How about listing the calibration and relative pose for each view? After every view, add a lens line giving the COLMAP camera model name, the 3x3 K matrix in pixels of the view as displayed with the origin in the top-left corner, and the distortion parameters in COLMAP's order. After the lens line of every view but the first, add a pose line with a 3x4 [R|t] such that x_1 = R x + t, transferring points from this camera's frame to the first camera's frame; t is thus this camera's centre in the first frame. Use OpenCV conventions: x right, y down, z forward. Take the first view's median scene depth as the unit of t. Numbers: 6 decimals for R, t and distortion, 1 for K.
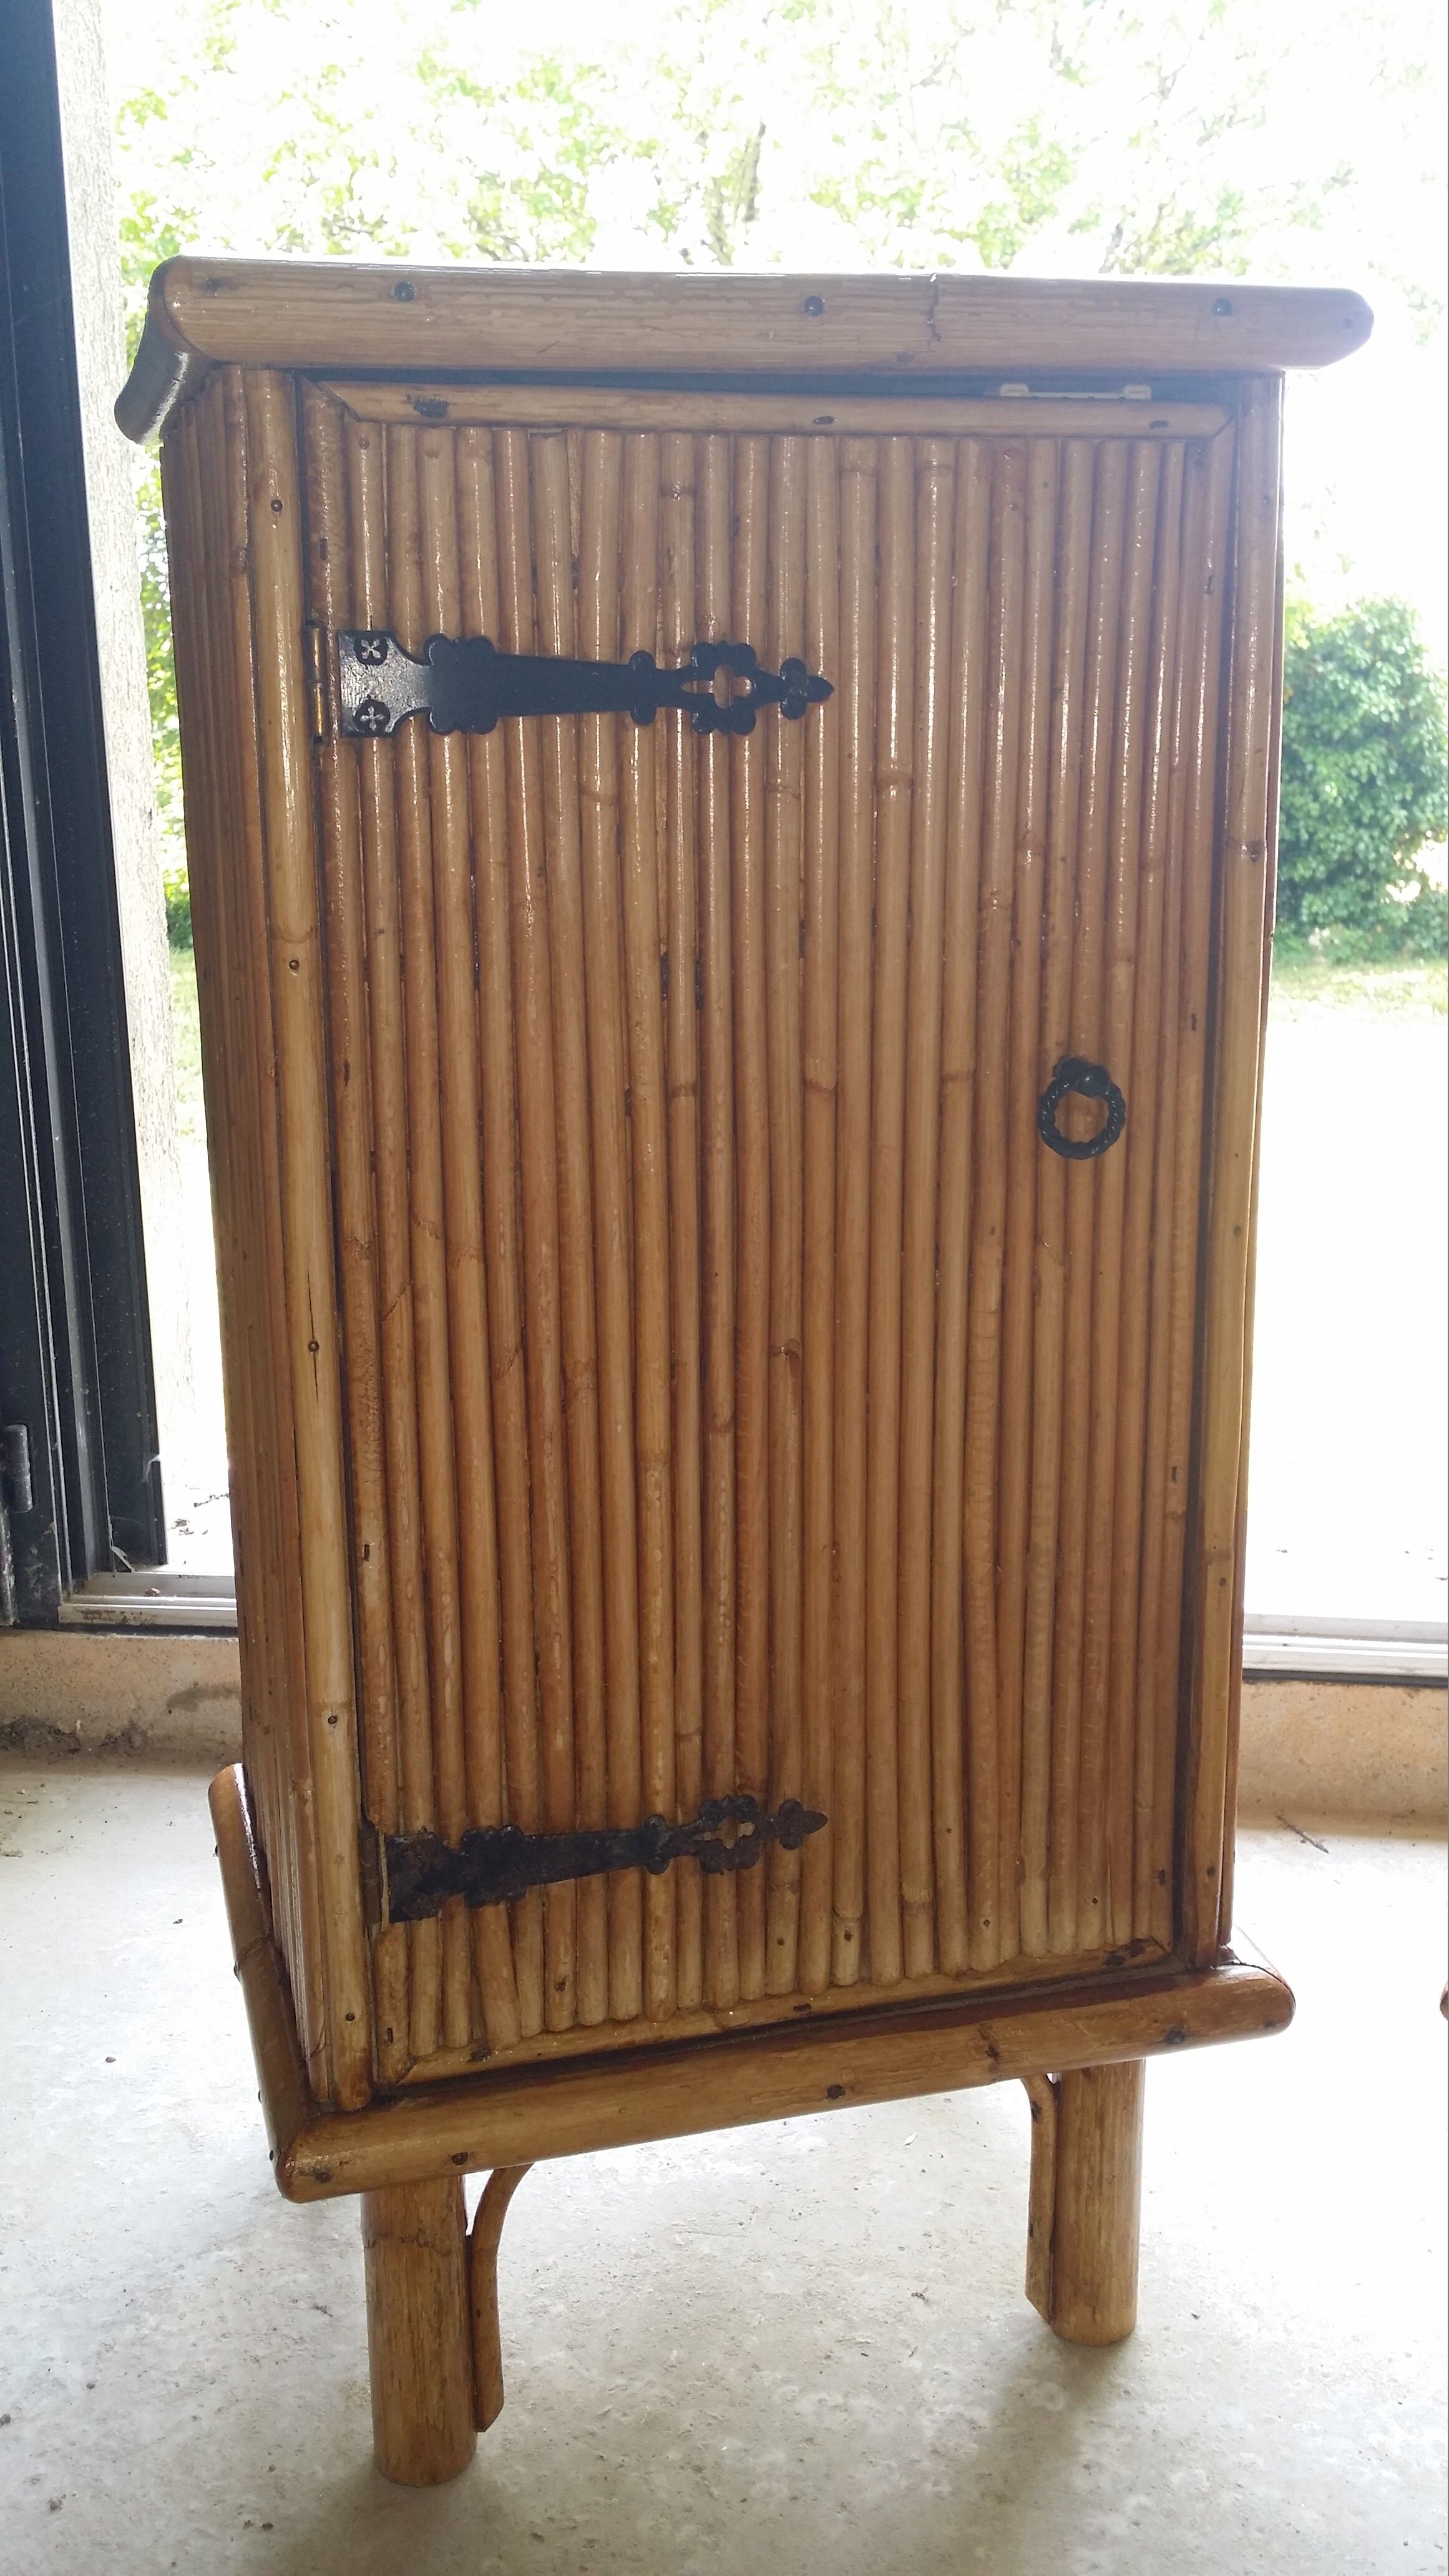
lens RADIAL K [[2373.1, 0, 706.9], [0, 2373.1, 1291.0], [0, 0, 1]] dist [-0.018331, 0.000000]
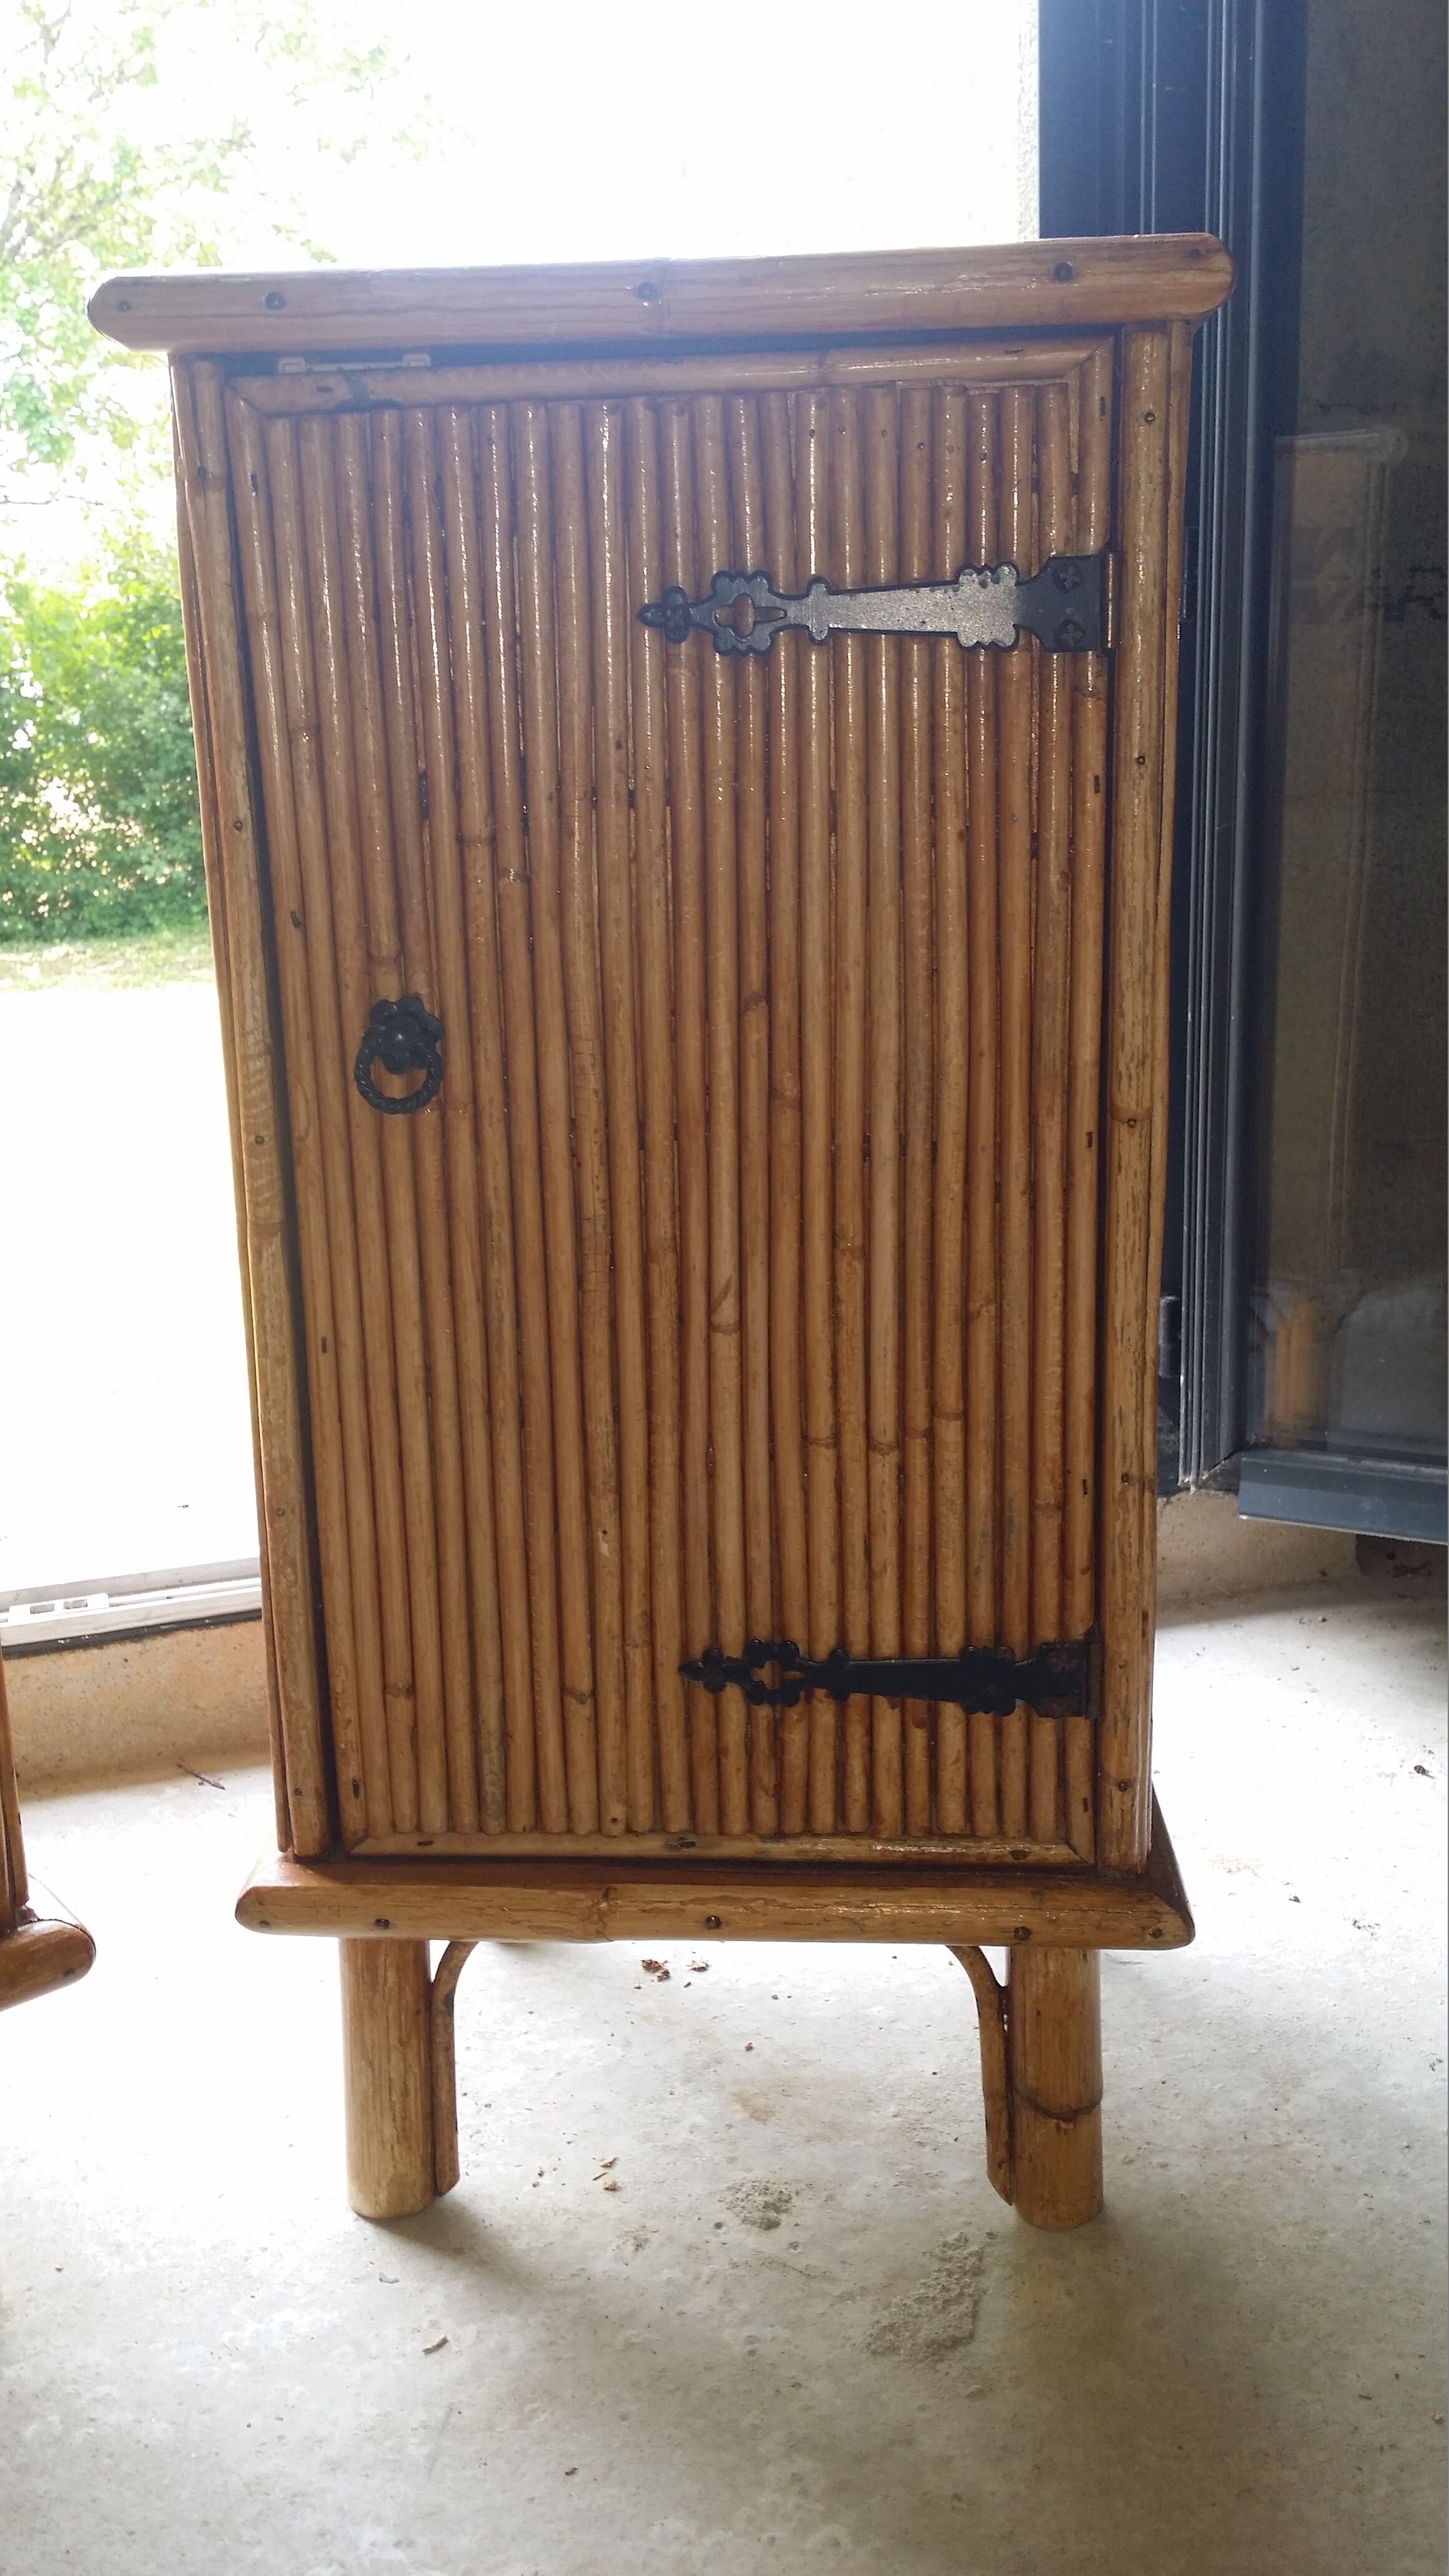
lens RADIAL K [[2373.1, 0, 720.4], [0, 2373.1, 1281.2], [0, 0, 1]] dist [-0.018331, 0.000000]
pose [[0.912812, -0.126076, 0.388433, 0.129406], [0.121667, 0.991917, 0.036038, 0.009854], [-0.389836, 0.014363, 0.920772, -0.056229]]
